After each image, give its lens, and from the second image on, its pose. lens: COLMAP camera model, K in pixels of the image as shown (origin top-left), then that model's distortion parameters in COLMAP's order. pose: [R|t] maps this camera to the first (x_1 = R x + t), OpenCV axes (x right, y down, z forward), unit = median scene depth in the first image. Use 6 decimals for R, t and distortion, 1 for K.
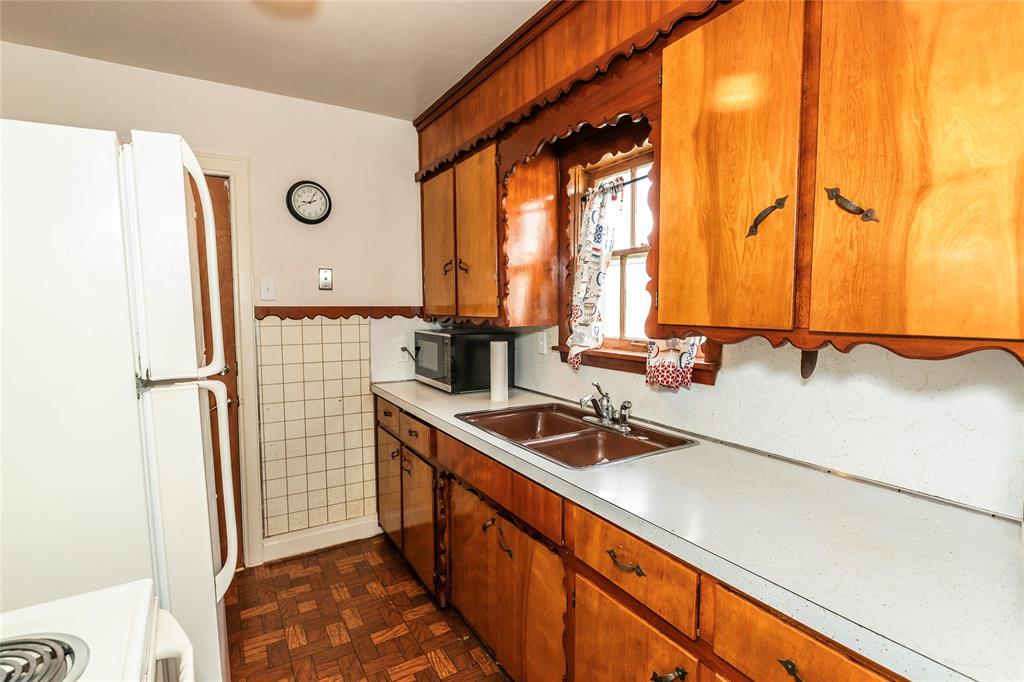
lens RADIAL K [[497.9, 0, 517.9], [0, 497.9, 343.0], [0, 0, 1]] dist [-0.002925, 0.000264]
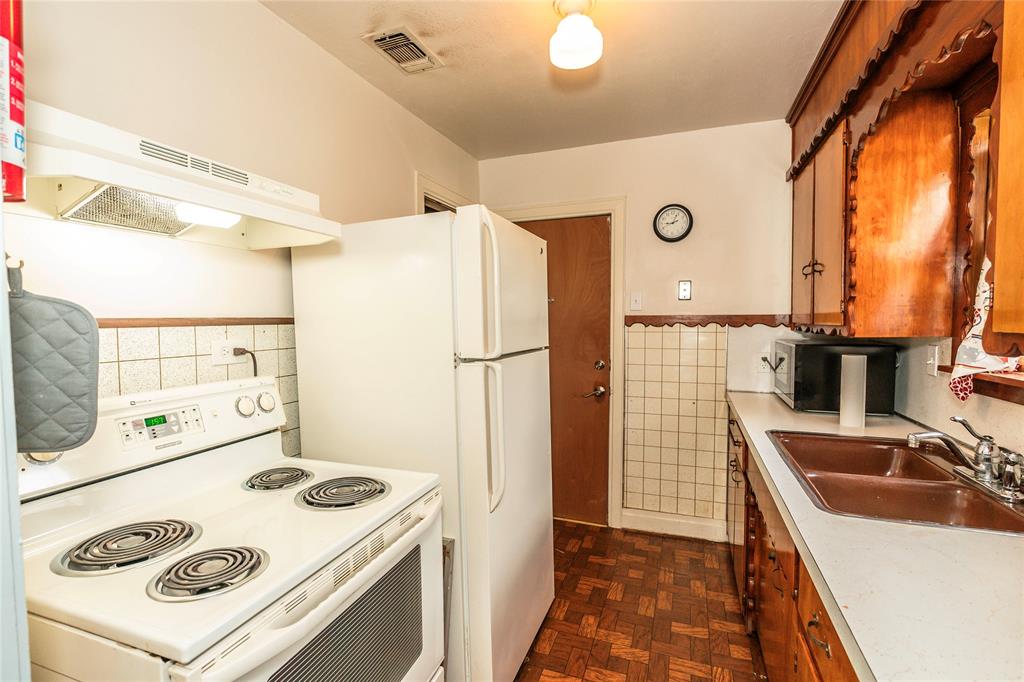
lens RADIAL K [[474.1, 0, 512.5], [0, 474.1, 342.6], [0, 0, 1]] dist [-0.000418, -0.000352]
pose [[0.615713, 0.035493, -0.787171, 0.224696], [-0.053643, 0.998555, 0.003065, 0.004222], [0.786142, 0.040339, 0.616727, 0.066779]]
